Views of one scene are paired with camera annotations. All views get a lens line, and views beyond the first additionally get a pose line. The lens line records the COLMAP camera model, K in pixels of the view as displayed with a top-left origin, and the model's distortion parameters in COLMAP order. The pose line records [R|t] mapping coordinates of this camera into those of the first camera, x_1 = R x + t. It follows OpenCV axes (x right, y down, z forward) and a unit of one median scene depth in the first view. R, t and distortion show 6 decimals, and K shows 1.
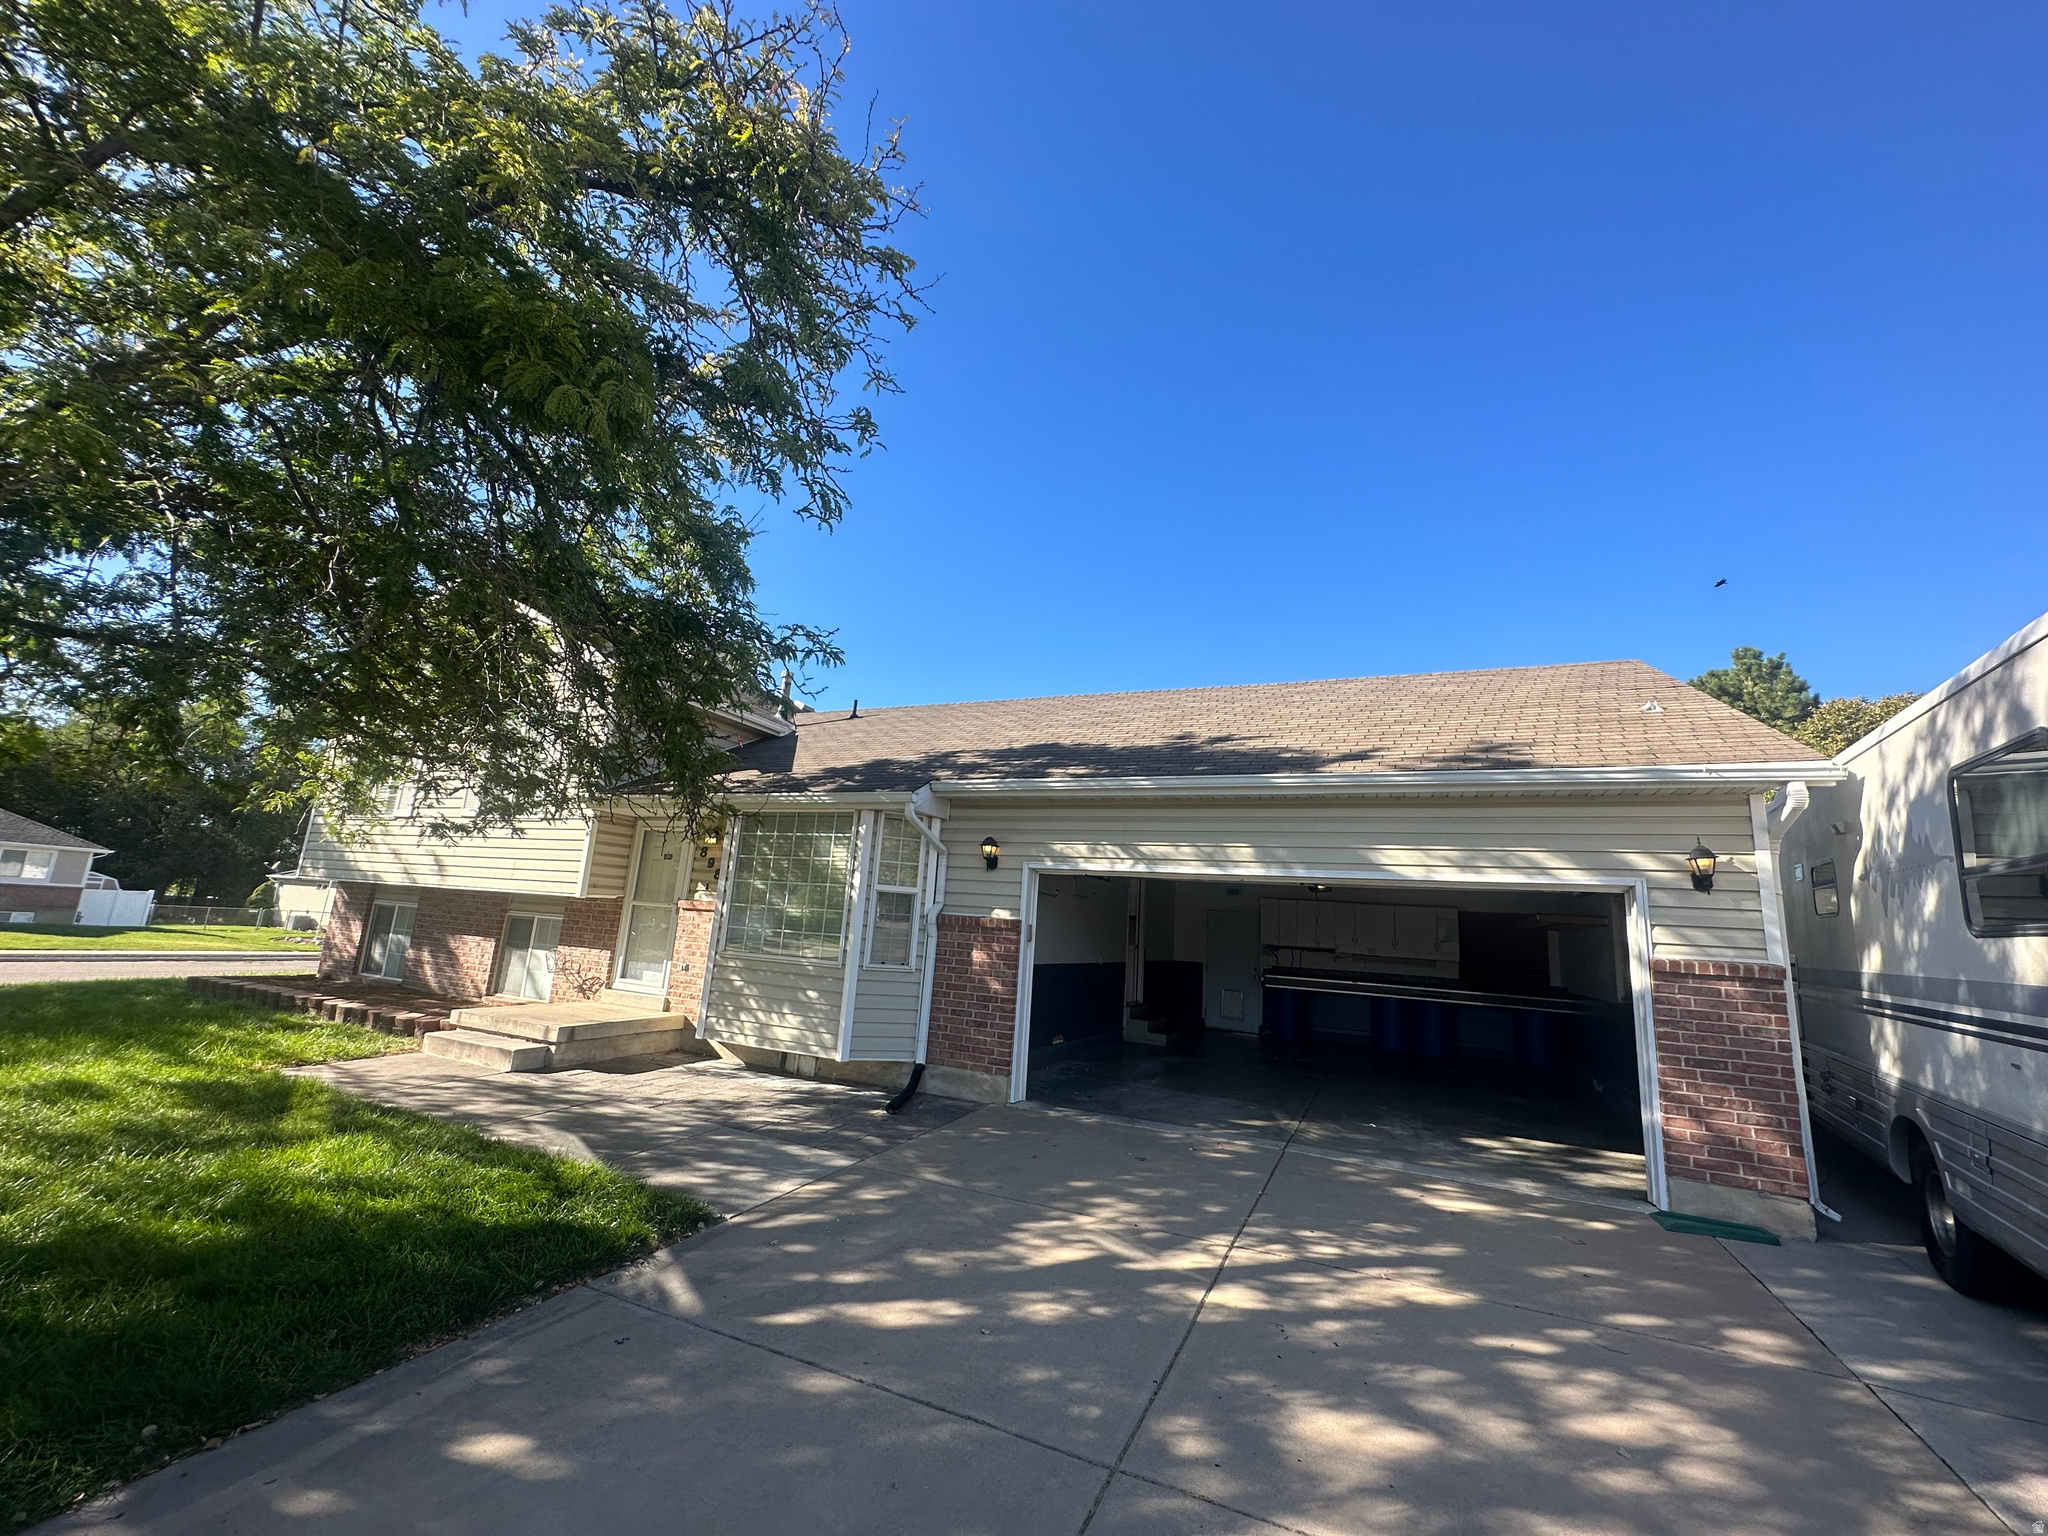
lens RADIAL K [[814.9, 0, 1020.6], [0, 814.9, 782.4], [0, 0, 1]] dist [-0.005281, 0.001648]
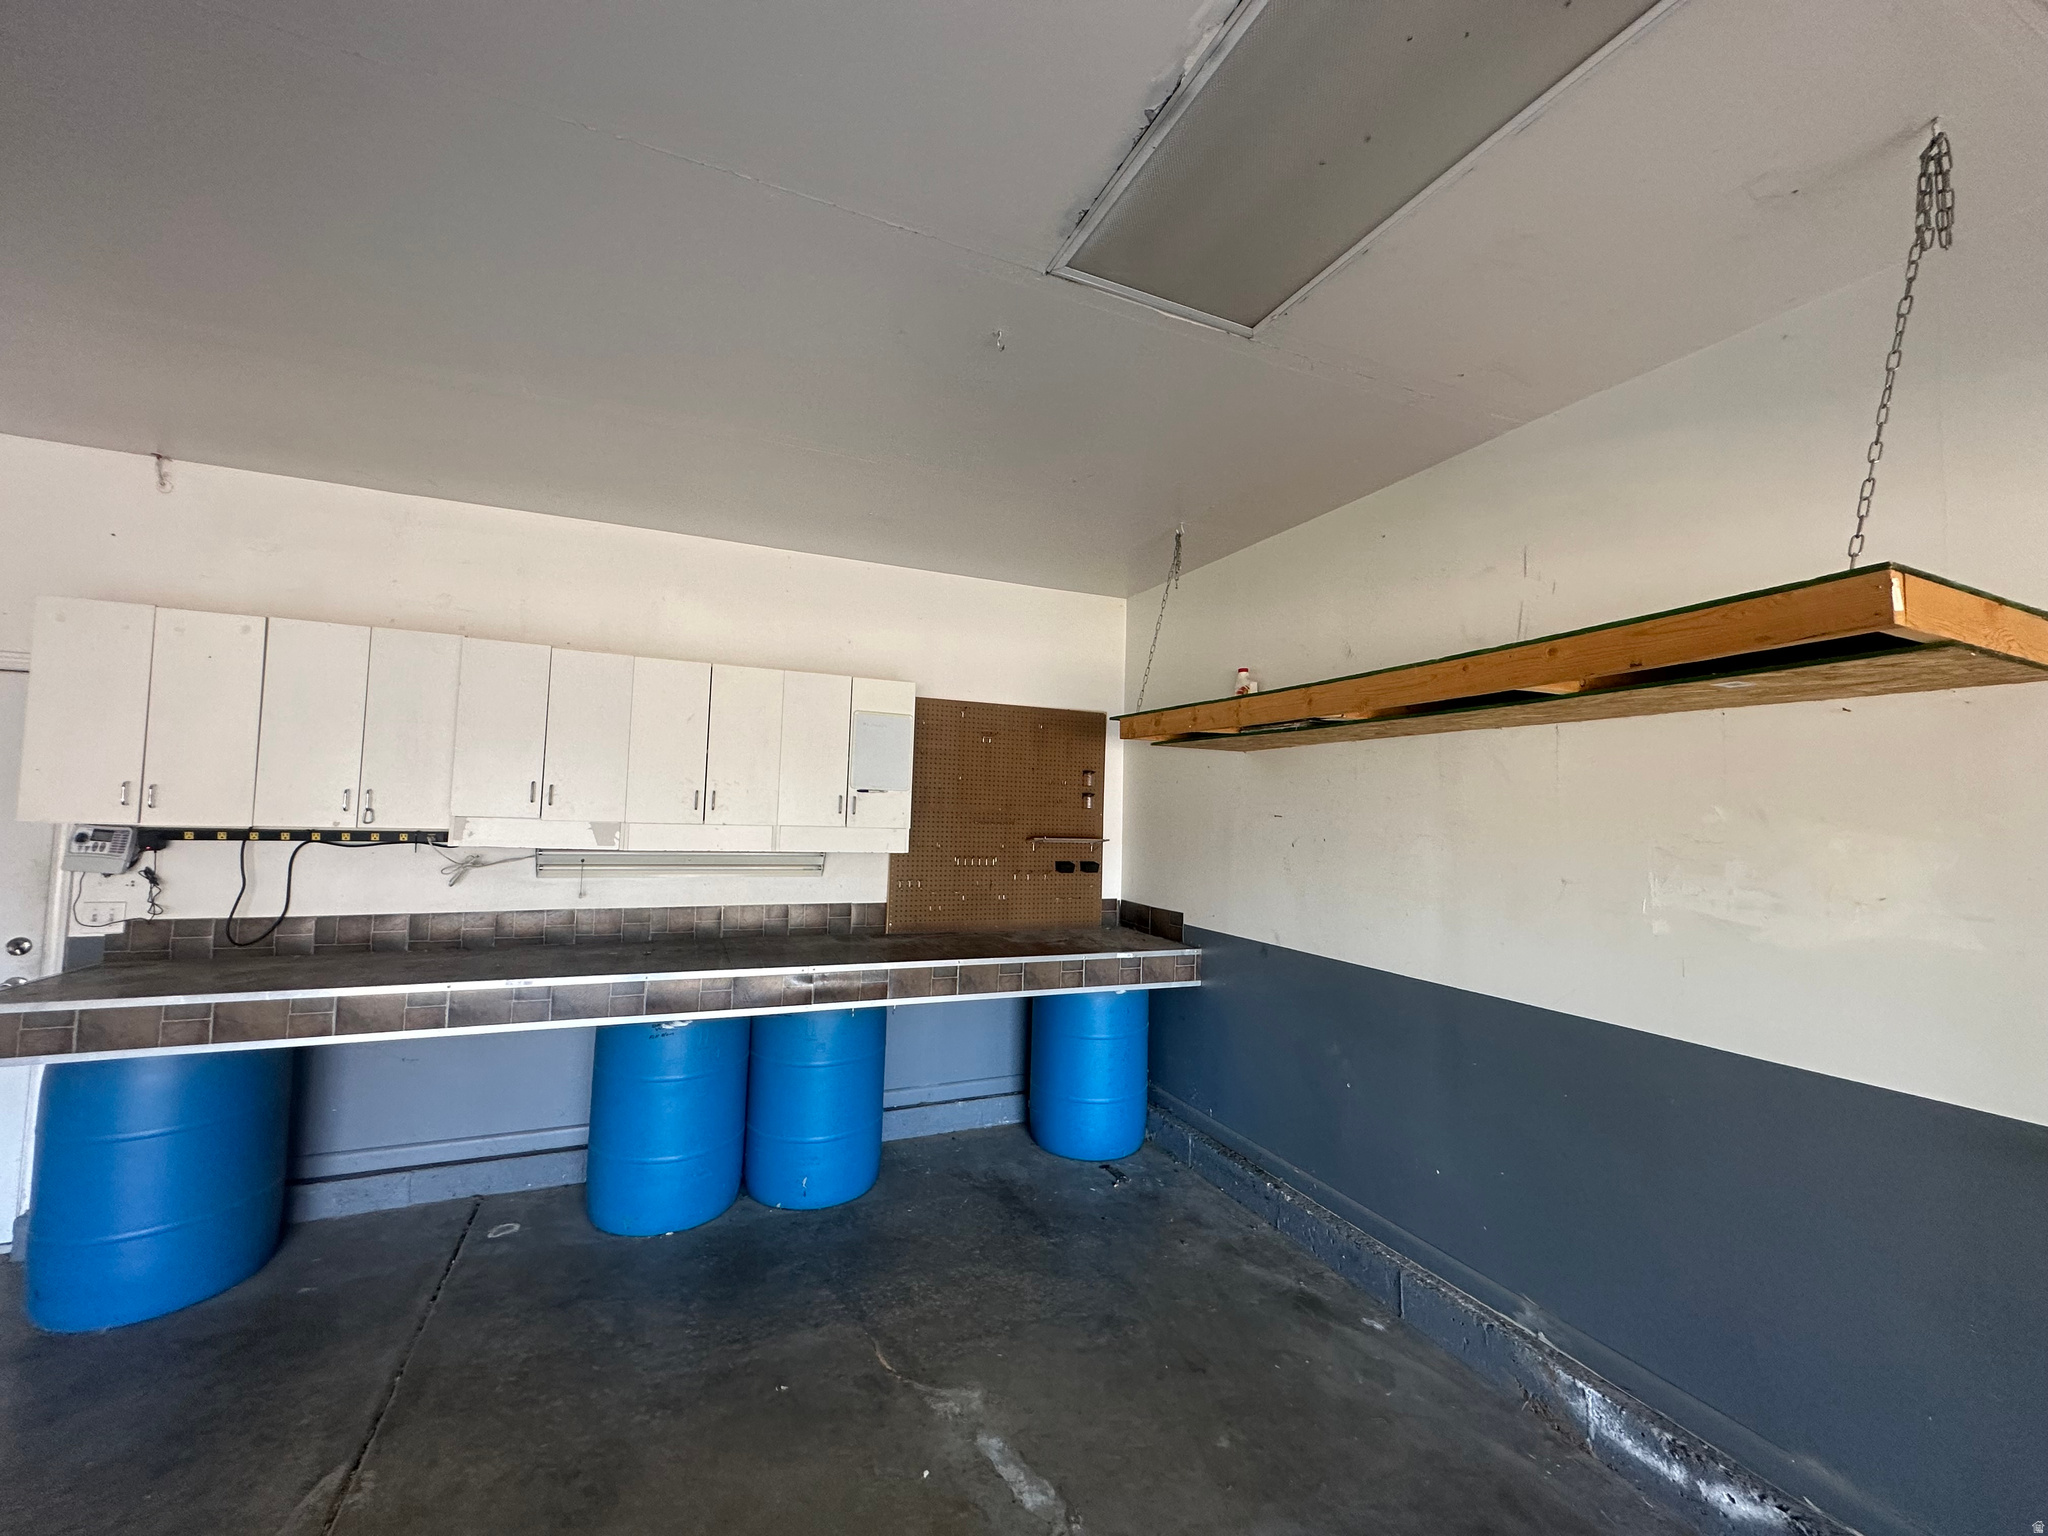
lens RADIAL K [[814.9, 0, 1022.8], [0, 814.9, 760.5], [0, 0, 1]] dist [-0.005281, 0.001648]
pose [[0.662208, -0.007175, 0.749285, 0.345499], [-0.119753, 0.986088, 0.115279, 0.148085], [-0.739689, -0.166068, 0.652137, 0.785862]]
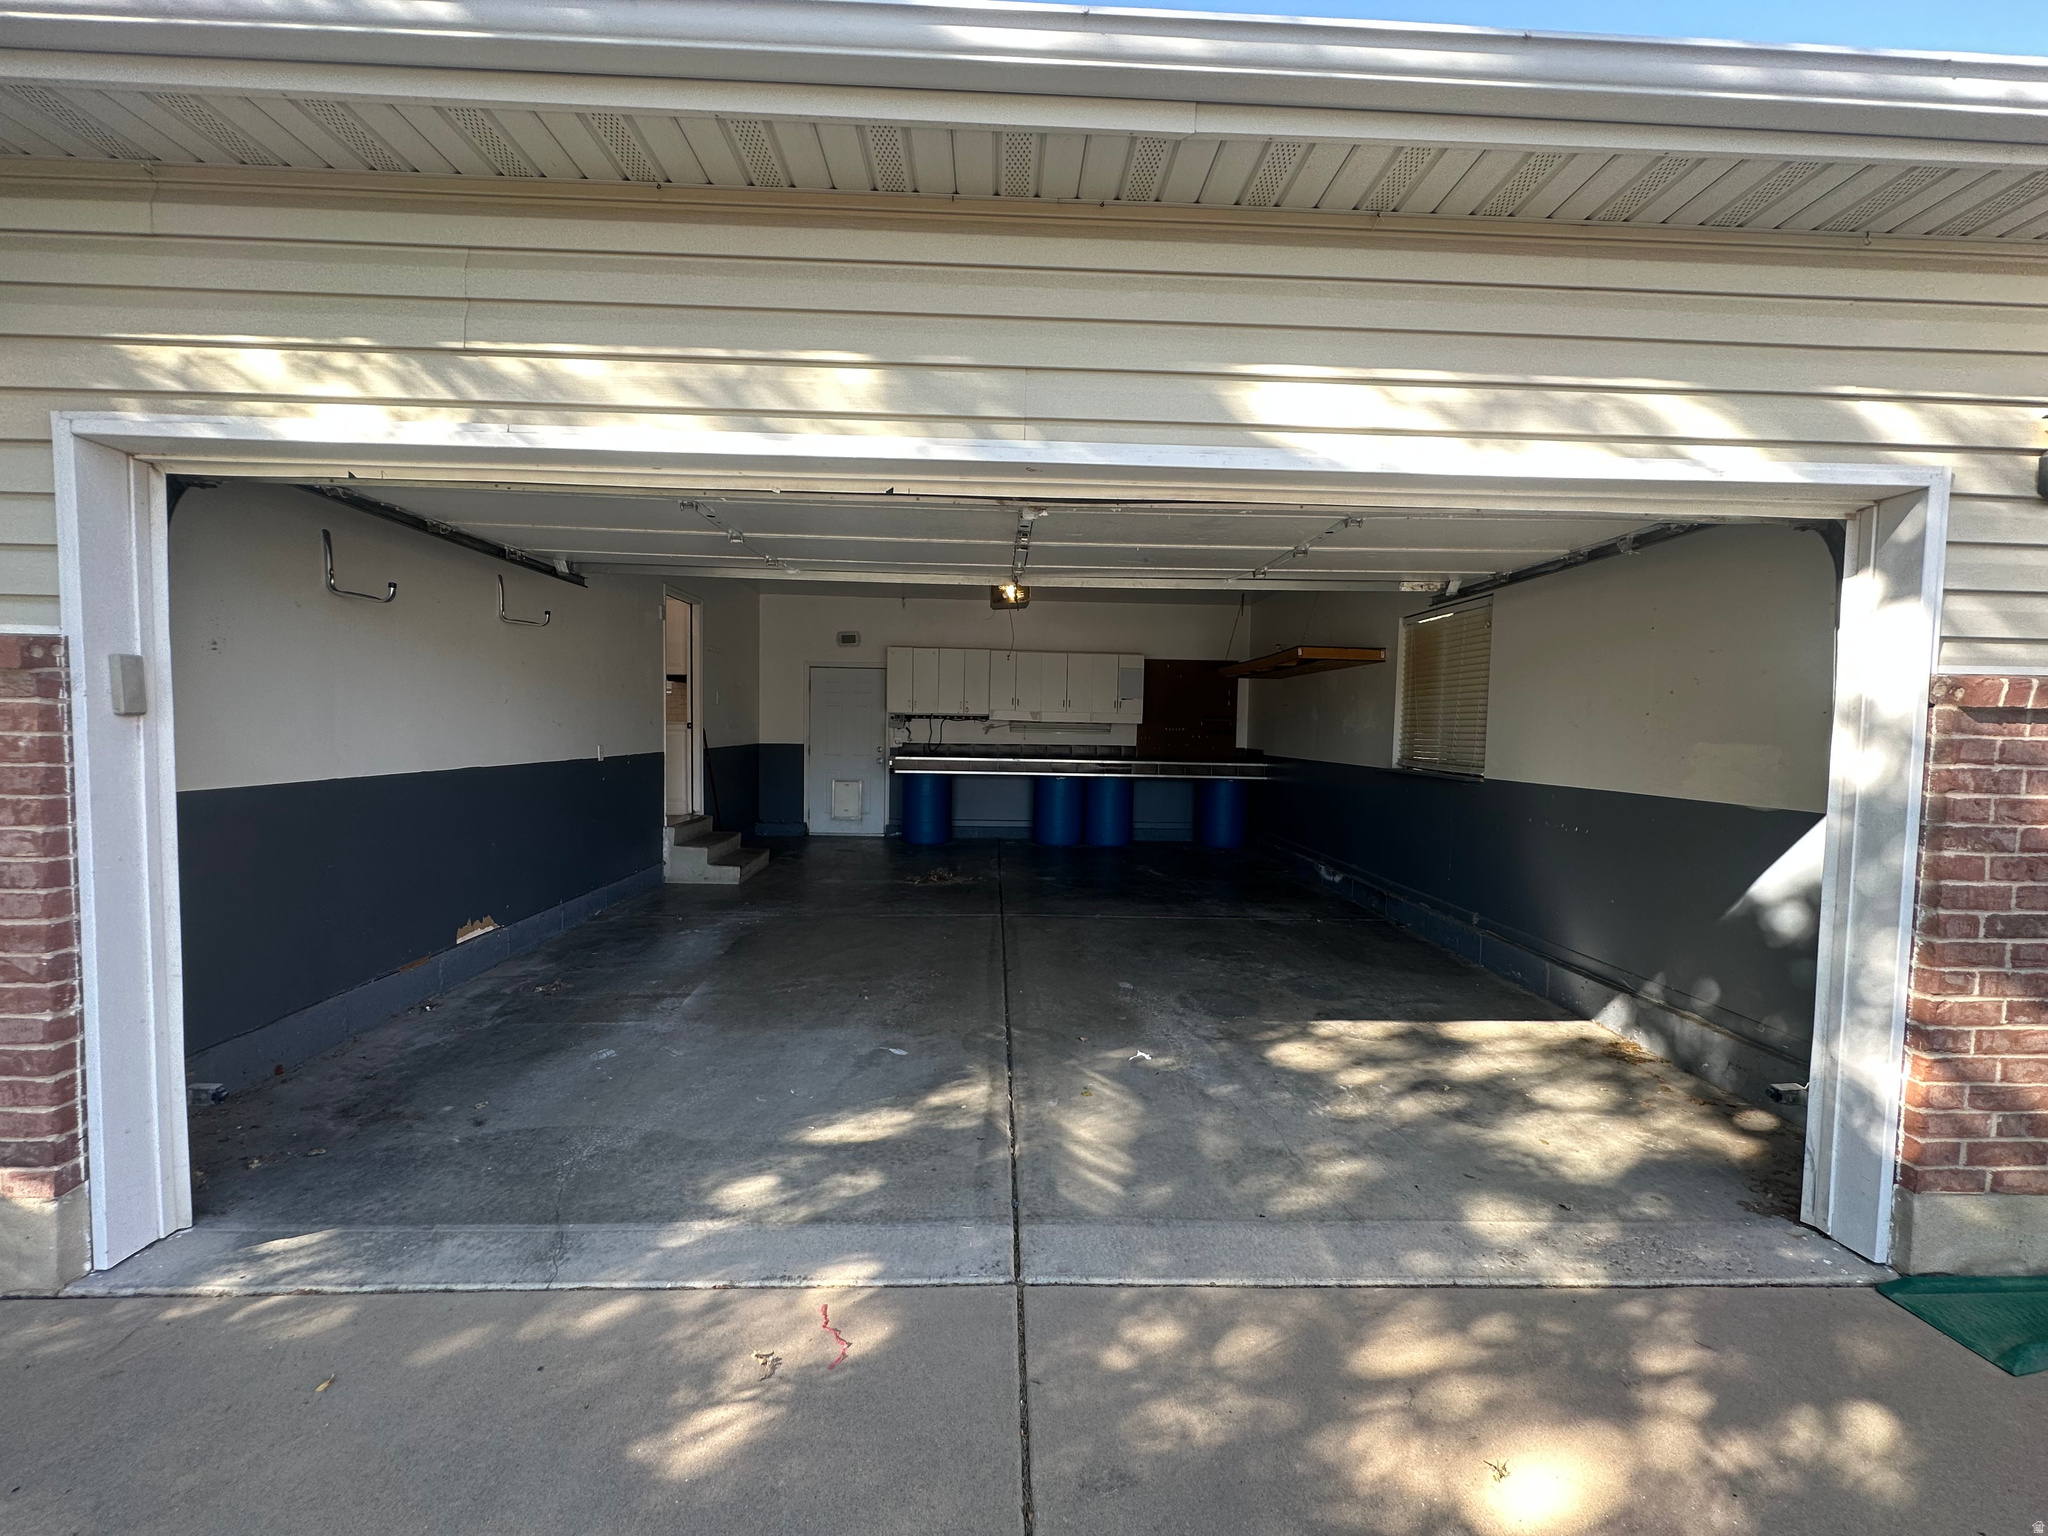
lens RADIAL K [[814.9, 0, 1024.1], [0, 814.9, 773.4], [0, 0, 1]] dist [-0.005281, 0.001648]
pose [[0.896112, -0.075778, 0.437311, 0.106138], [-0.037370, 0.968935, 0.244475, 0.084894], [-0.442252, -0.235420, 0.865443, 0.385626]]
